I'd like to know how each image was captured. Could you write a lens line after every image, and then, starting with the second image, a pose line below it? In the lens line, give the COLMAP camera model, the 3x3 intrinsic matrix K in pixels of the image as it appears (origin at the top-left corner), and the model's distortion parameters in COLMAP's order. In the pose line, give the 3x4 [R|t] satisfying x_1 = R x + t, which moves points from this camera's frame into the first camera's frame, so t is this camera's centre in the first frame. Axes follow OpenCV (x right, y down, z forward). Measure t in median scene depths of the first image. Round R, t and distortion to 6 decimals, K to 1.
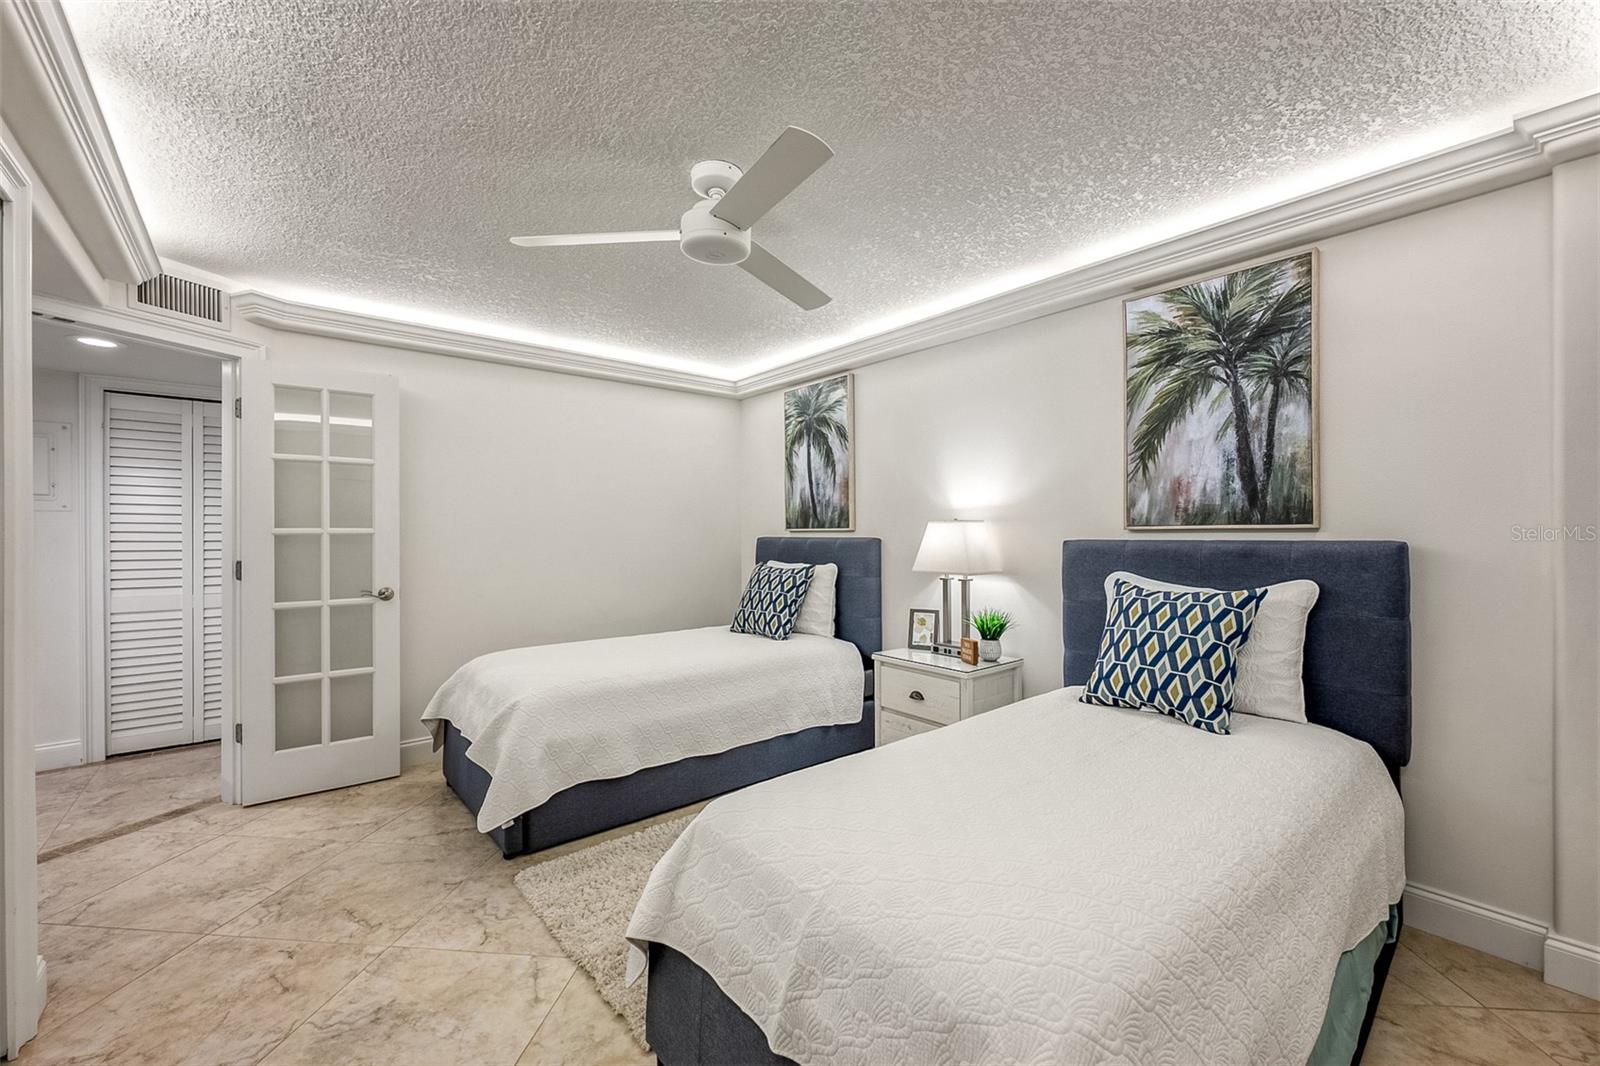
lens RADIAL K [[644.6, 0, 798.0], [0, 644.6, 526.3], [0, 0, 1]] dist [-0.007307, 0.000512]
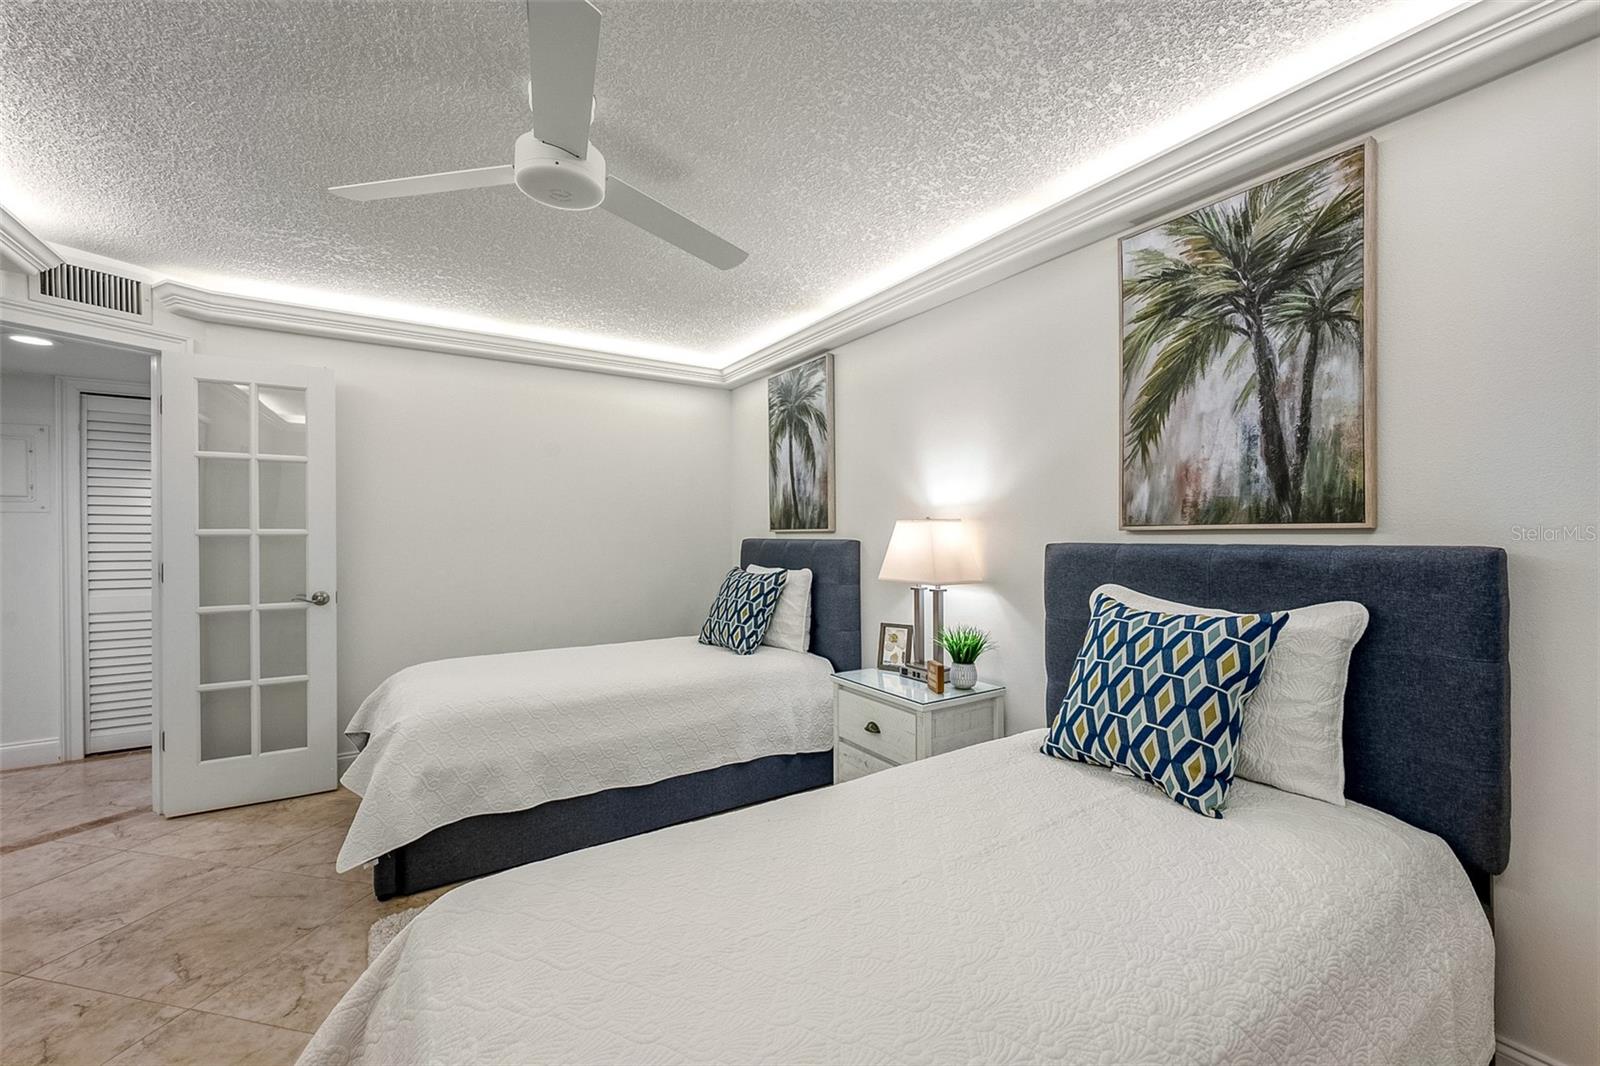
lens RADIAL K [[640.8, 0, 801.4], [0, 640.8, 530.8], [0, 0, 1]] dist [-0.006535, 0.000386]
pose [[0.993308, 0.000045, -0.115494, 0.216823], [0.000573, 0.999986, 0.005315, 0.001187], [0.115492, -0.005346, 0.993294, 0.182761]]
